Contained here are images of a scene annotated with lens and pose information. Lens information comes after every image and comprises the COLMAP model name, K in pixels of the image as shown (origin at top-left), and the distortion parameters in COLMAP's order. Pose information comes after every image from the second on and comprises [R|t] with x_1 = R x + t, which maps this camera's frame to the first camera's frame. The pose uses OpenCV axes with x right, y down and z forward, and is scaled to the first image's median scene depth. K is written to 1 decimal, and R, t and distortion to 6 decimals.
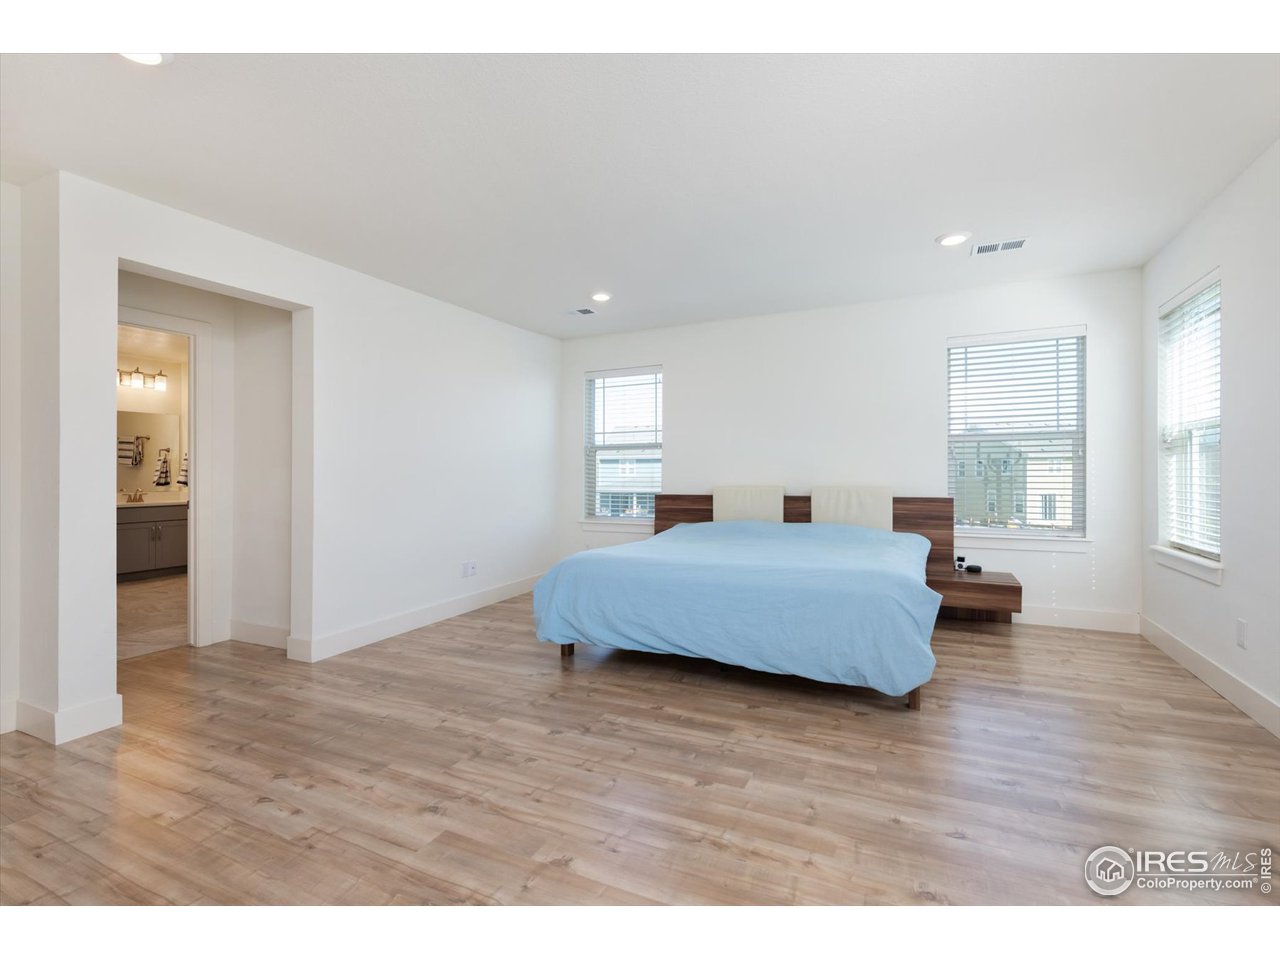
lens RADIAL K [[570.7, 0, 639.1], [0, 570.7, 470.3], [0, 0, 1]] dist [0.006102, -0.000002]
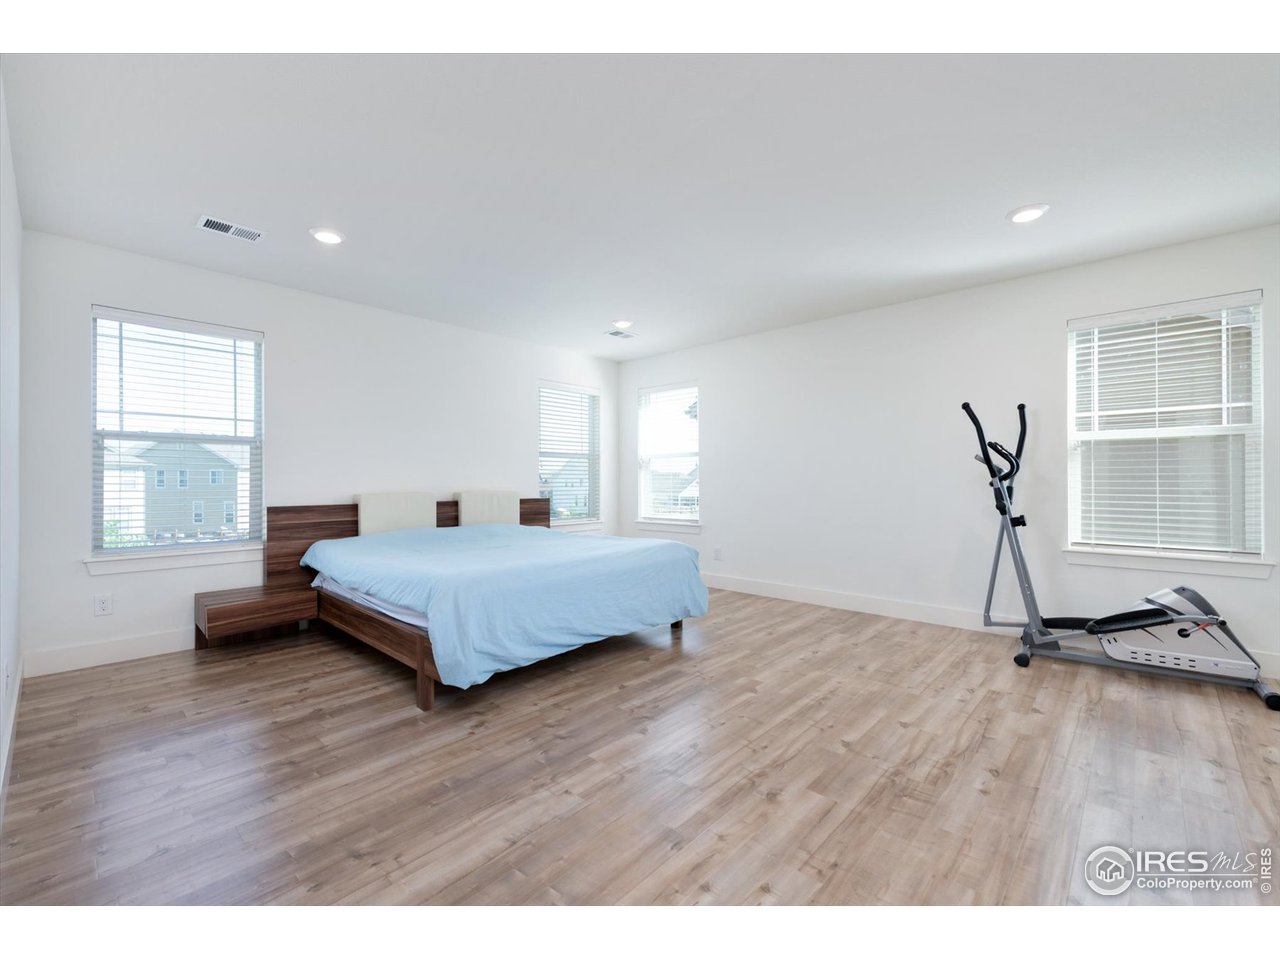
lens RADIAL K [[532.3, 0, 638.1], [0, 532.3, 482.0], [0, 0, 1]] dist [0.002158, -0.000090]
pose [[0.311346, 0.002702, 0.950293, -0.919671], [-0.004285, 0.999990, -0.001439, 0.017384], [-0.950287, -0.003624, 0.311355, 0.631637]]
